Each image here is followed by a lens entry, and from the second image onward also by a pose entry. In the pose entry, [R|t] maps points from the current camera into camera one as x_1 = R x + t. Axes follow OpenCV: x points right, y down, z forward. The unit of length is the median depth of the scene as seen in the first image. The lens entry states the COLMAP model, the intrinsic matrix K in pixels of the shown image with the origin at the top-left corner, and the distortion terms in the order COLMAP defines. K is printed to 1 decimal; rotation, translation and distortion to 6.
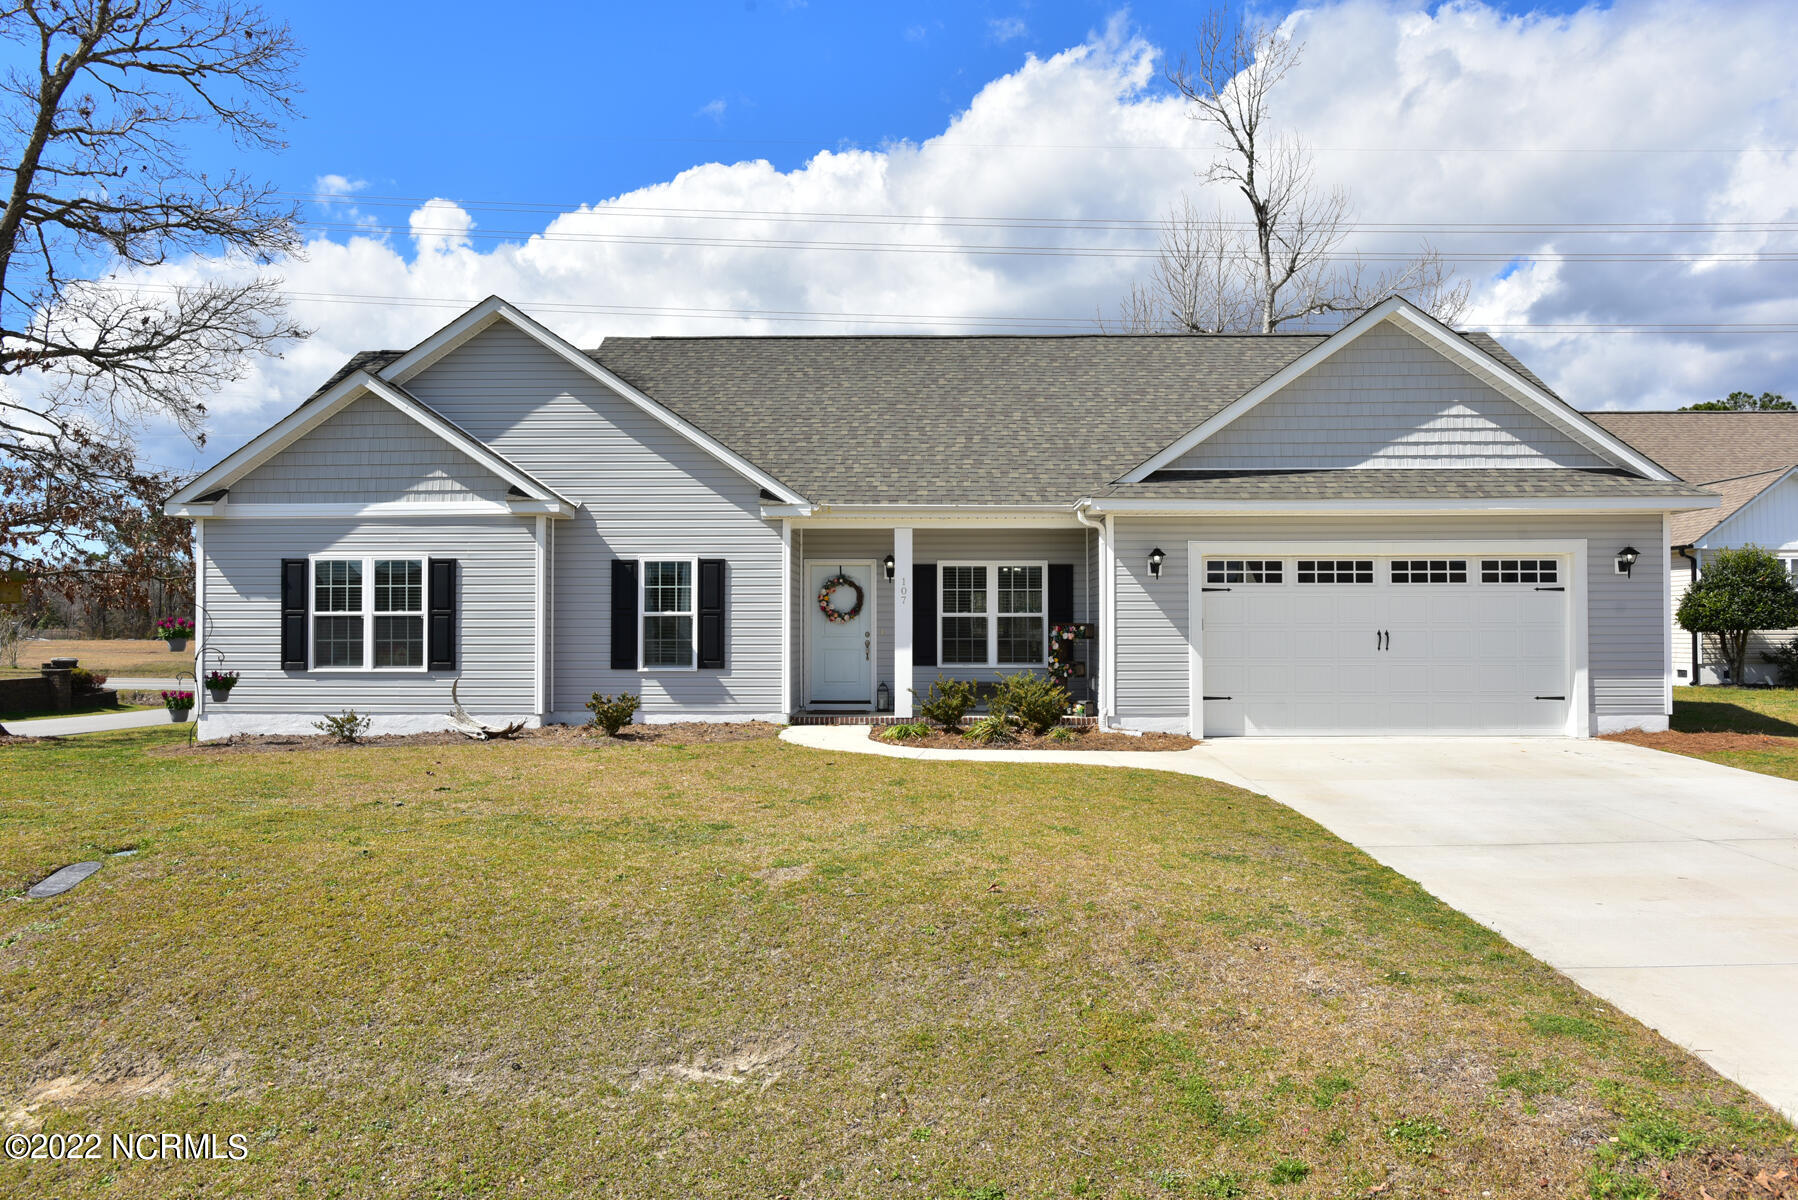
lens RADIAL K [[1455.1, 0, 899.0], [0, 1455.1, 600.0], [0, 0, 1]] dist [-0.001500, -0.000521]
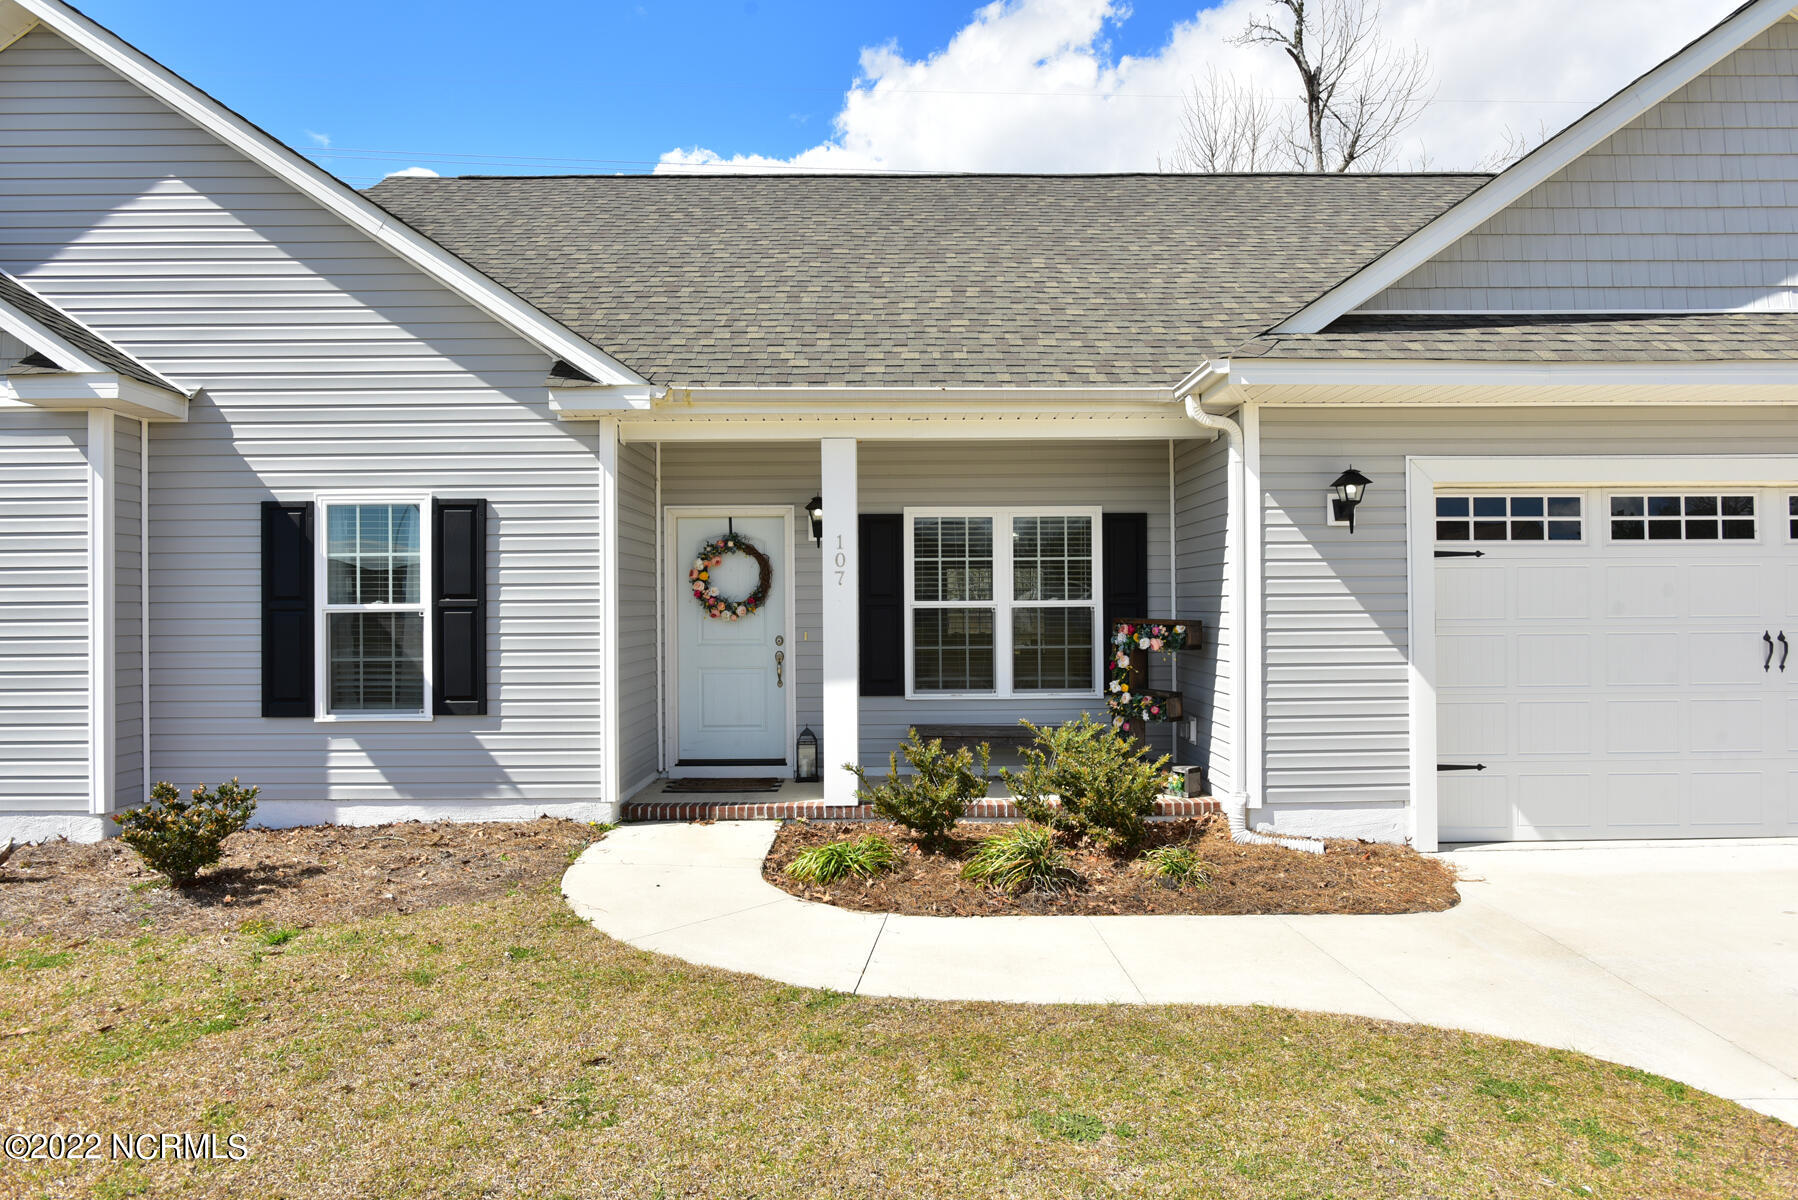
lens RADIAL K [[1139.1, 0, 899.0], [0, 1139.1, 600.0], [0, 0, 1]] dist [-0.007323, -0.002233]
pose [[0.999654, -0.006377, 0.025508, 0.013849], [0.005973, 0.999856, 0.015905, 0.001514], [-0.025605, -0.015747, 0.999548, 0.594317]]
